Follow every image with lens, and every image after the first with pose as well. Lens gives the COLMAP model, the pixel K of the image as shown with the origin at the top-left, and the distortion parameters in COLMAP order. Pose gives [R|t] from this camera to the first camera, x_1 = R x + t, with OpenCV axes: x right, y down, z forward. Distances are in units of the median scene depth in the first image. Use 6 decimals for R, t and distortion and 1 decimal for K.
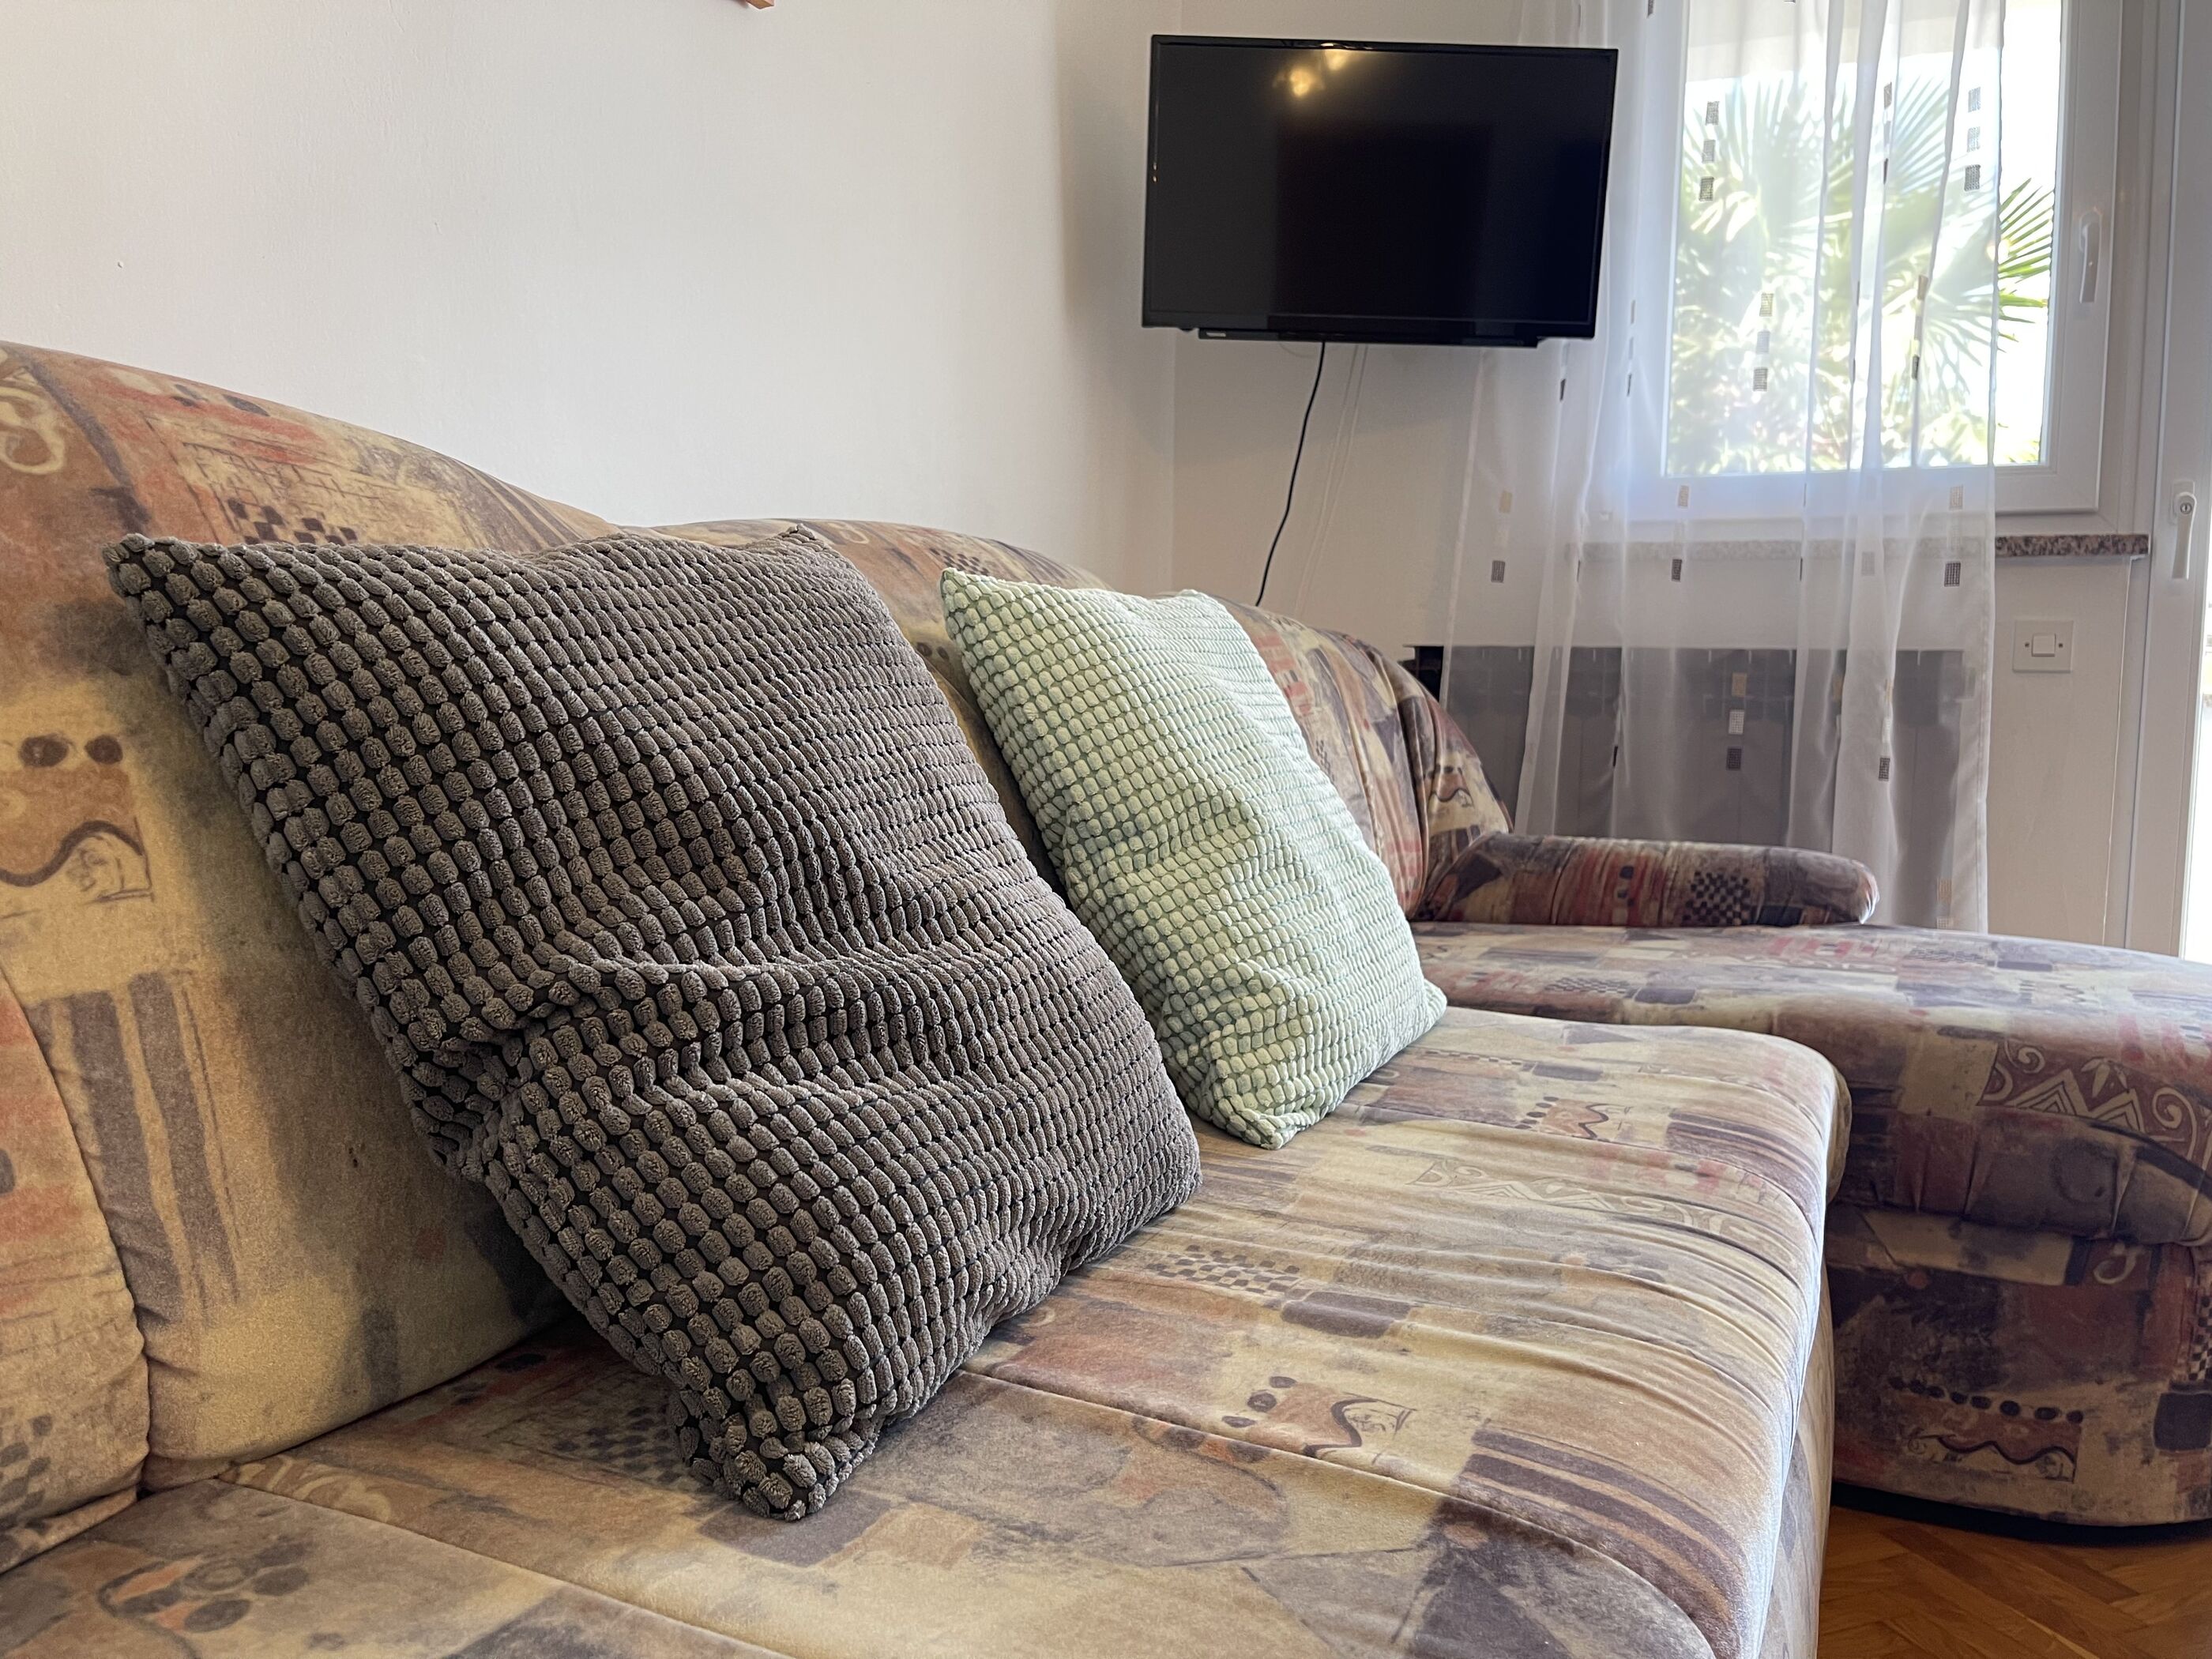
lens RADIAL K [[1669.6, 0, 1106.0], [0, 1669.6, 829.5], [0, 0, 1]] dist [0.080461, 0.000151]
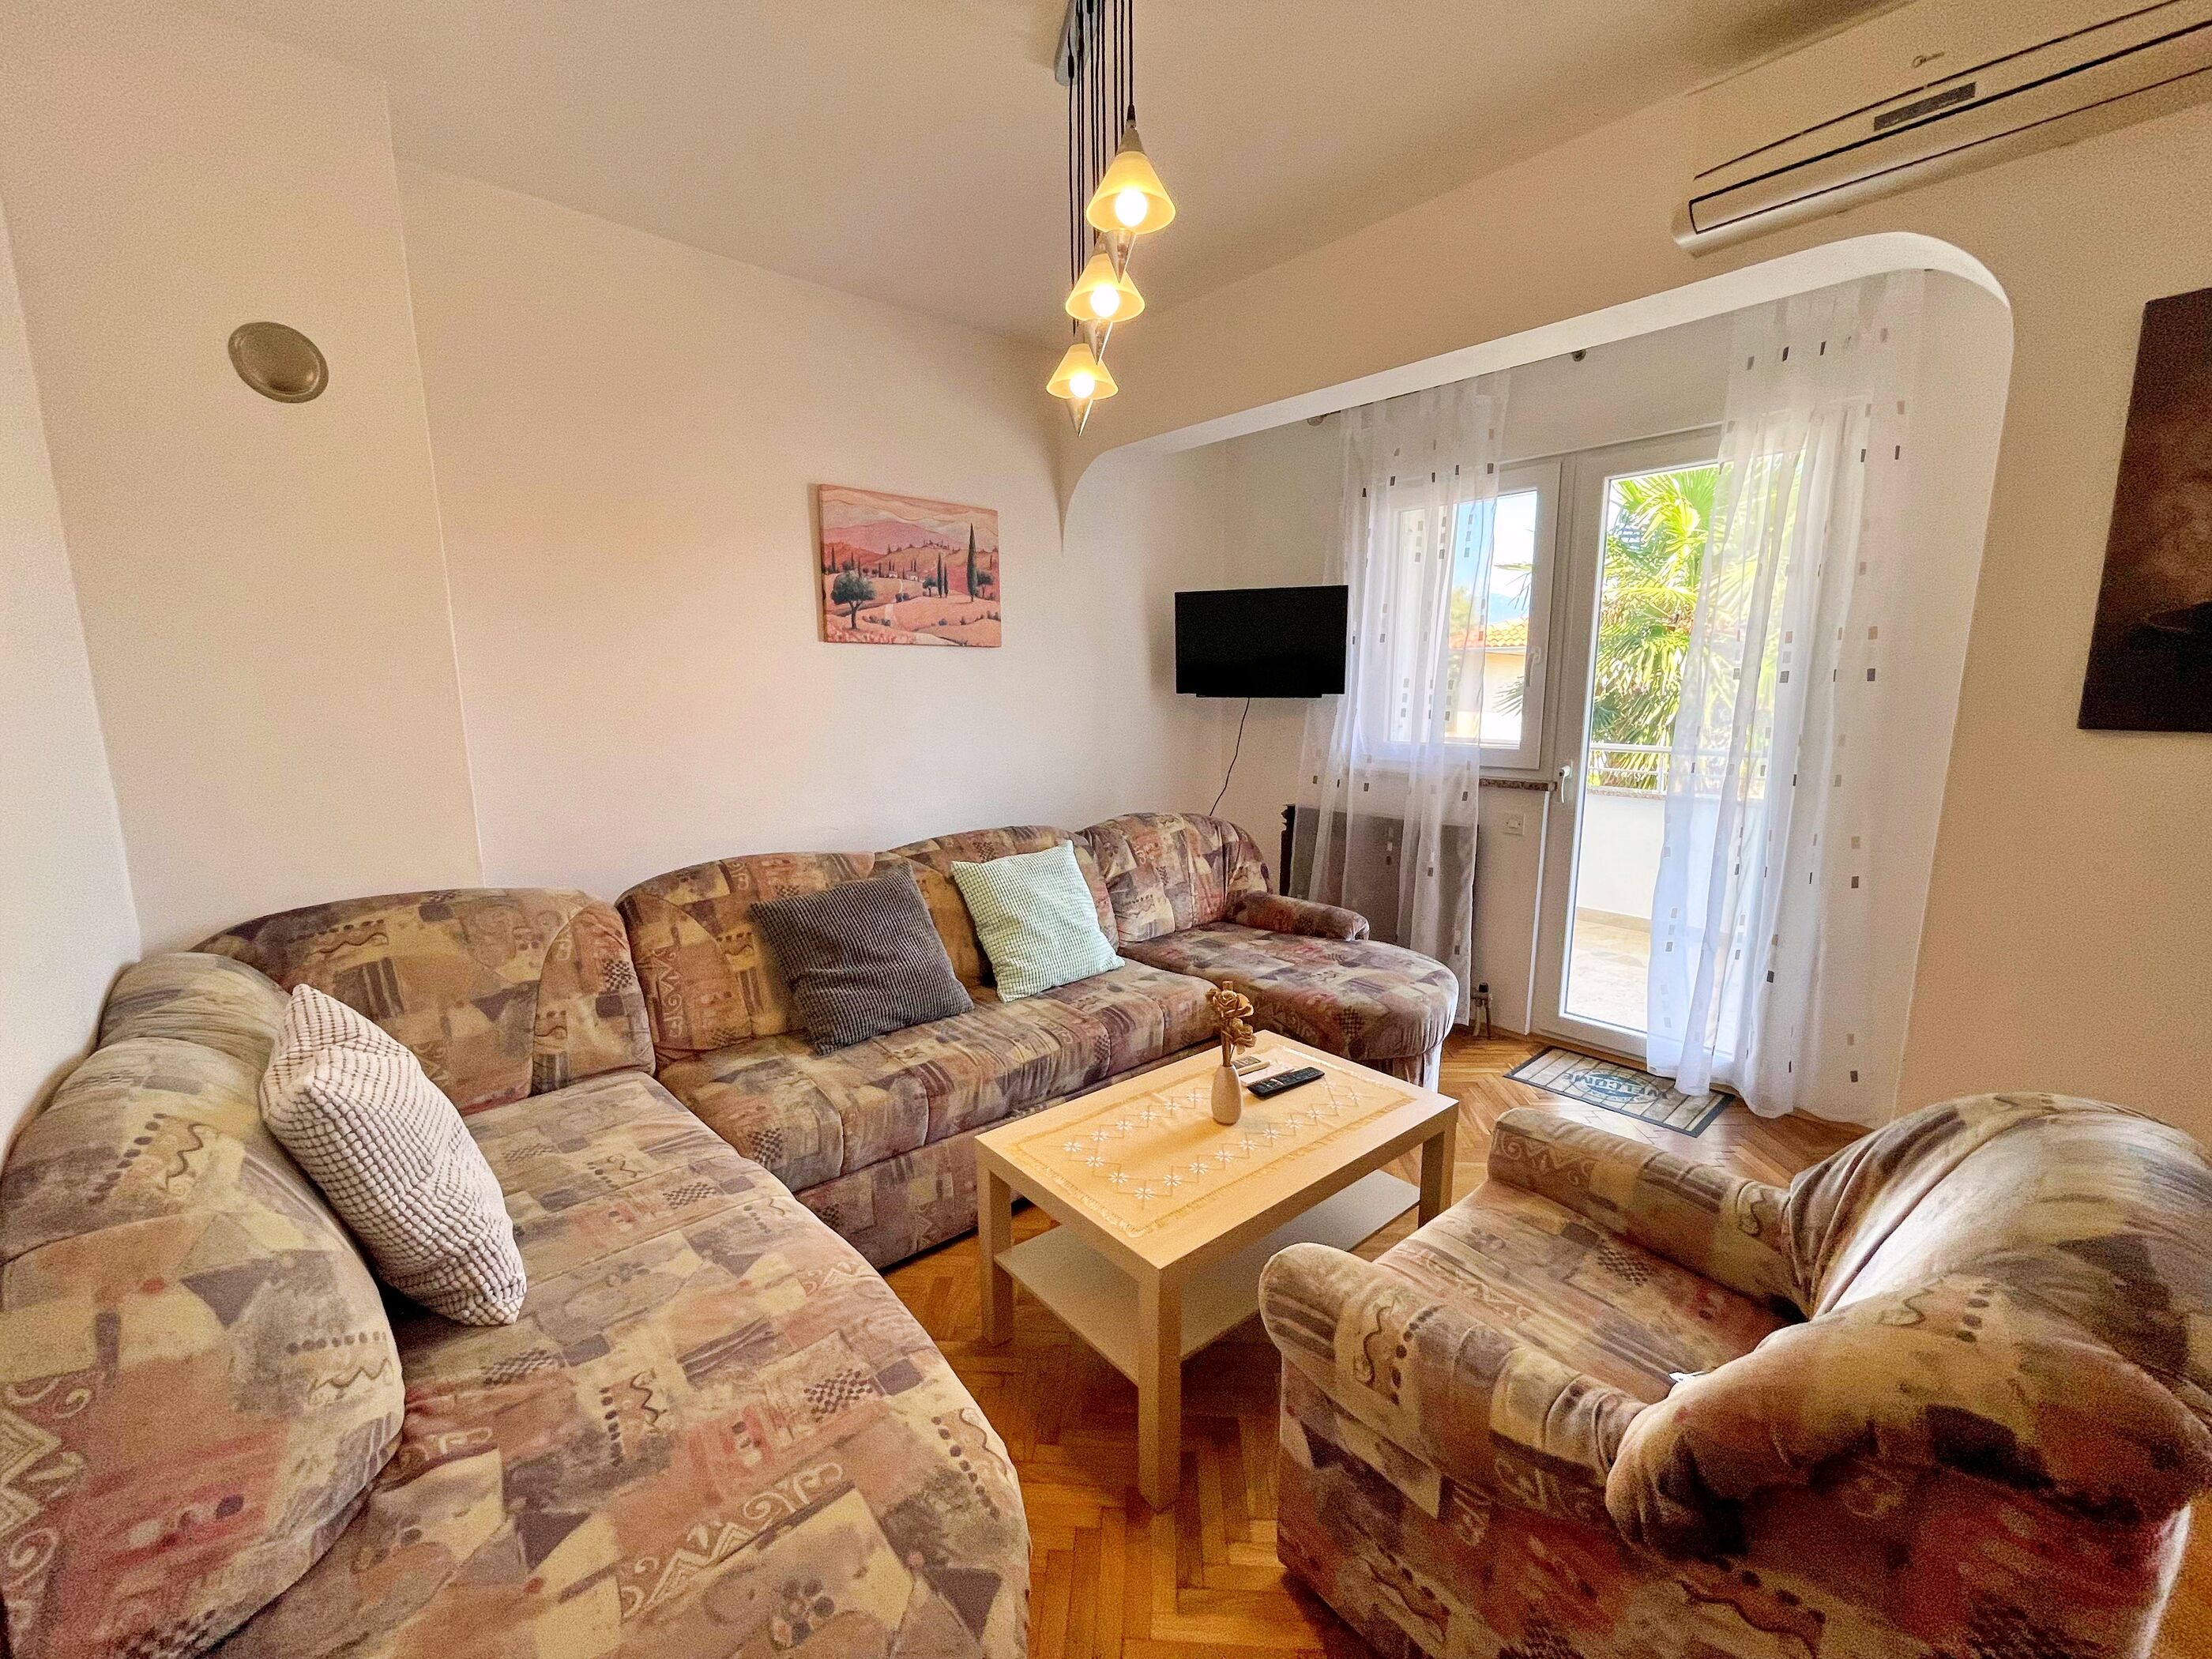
lens RADIAL K [[882.8, 0, 1106.0], [0, 882.8, 829.5], [0, 0, 1]] dist [0.007169, 0.000067]
pose [[0.915928, 0.036013, -0.399724, 0.565504], [-0.010849, 0.997824, 0.065038, -0.187643], [0.401197, -0.055234, 0.914325, -0.437939]]
